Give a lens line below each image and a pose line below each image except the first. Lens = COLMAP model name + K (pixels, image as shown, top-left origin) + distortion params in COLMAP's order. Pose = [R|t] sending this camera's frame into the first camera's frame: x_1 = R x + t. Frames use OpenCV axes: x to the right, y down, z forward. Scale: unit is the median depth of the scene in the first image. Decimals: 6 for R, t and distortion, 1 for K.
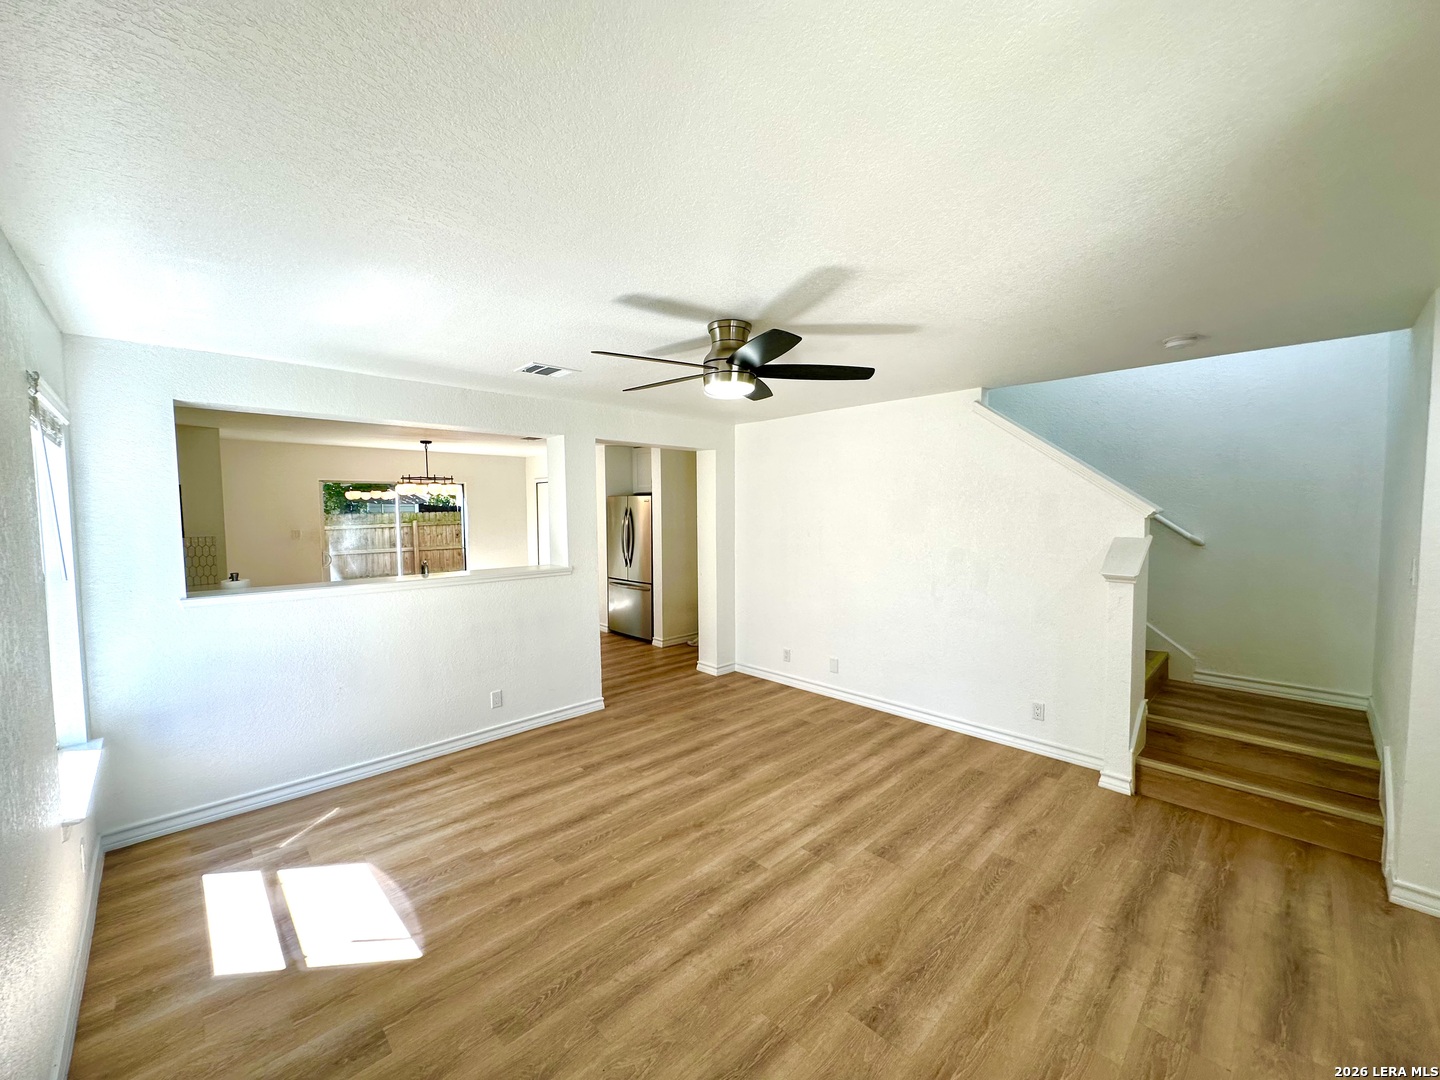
lens RADIAL K [[571.5, 0, 720.6], [0, 571.5, 539.2], [0, 0, 1]] dist [-0.003041, 0.001336]
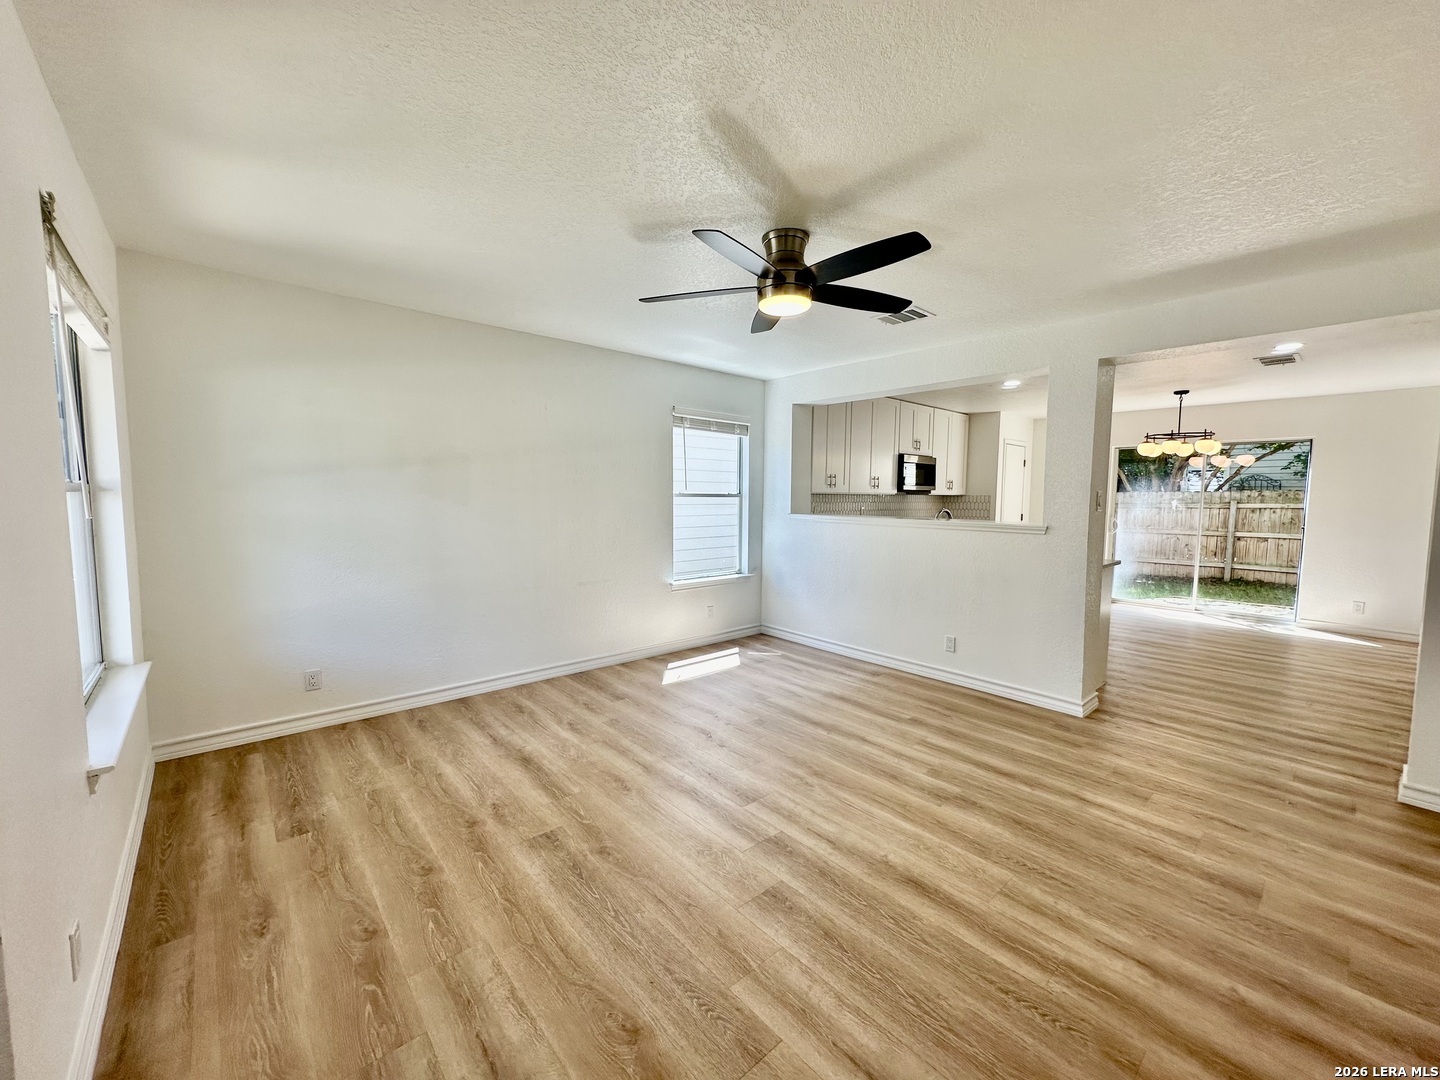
lens RADIAL K [[571.5, 0, 720.6], [0, 571.5, 539.2], [0, 0, 1]] dist [-0.003041, 0.001336]
pose [[-0.047348, 0.083511, -0.995381, 0.800276], [-0.064904, 0.994136, 0.086494, 0.036919], [0.996768, 0.068699, -0.041650, 0.771923]]
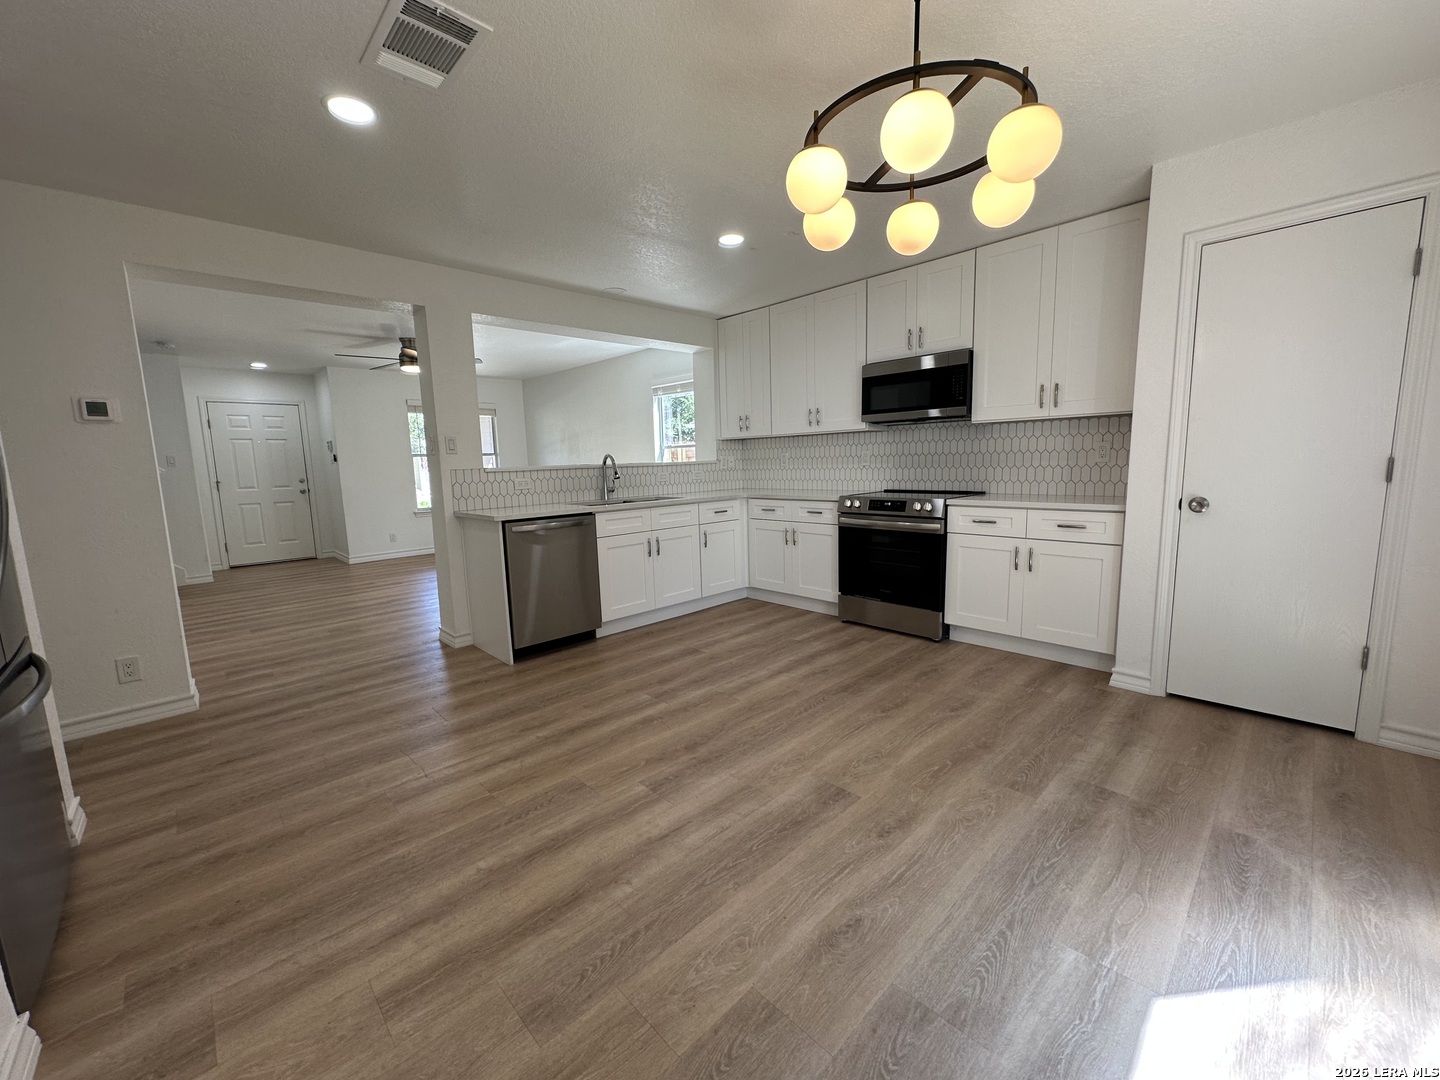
lens RADIAL K [[571.5, 0, 720.6], [0, 571.5, 539.2], [0, 0, 1]] dist [-0.003041, 0.001336]
pose [[-0.999399, 0.033685, 0.008183, -0.921145], [0.034632, 0.980480, 0.193546, -0.005363], [-0.001504, 0.193713, -0.981057, 2.616380]]
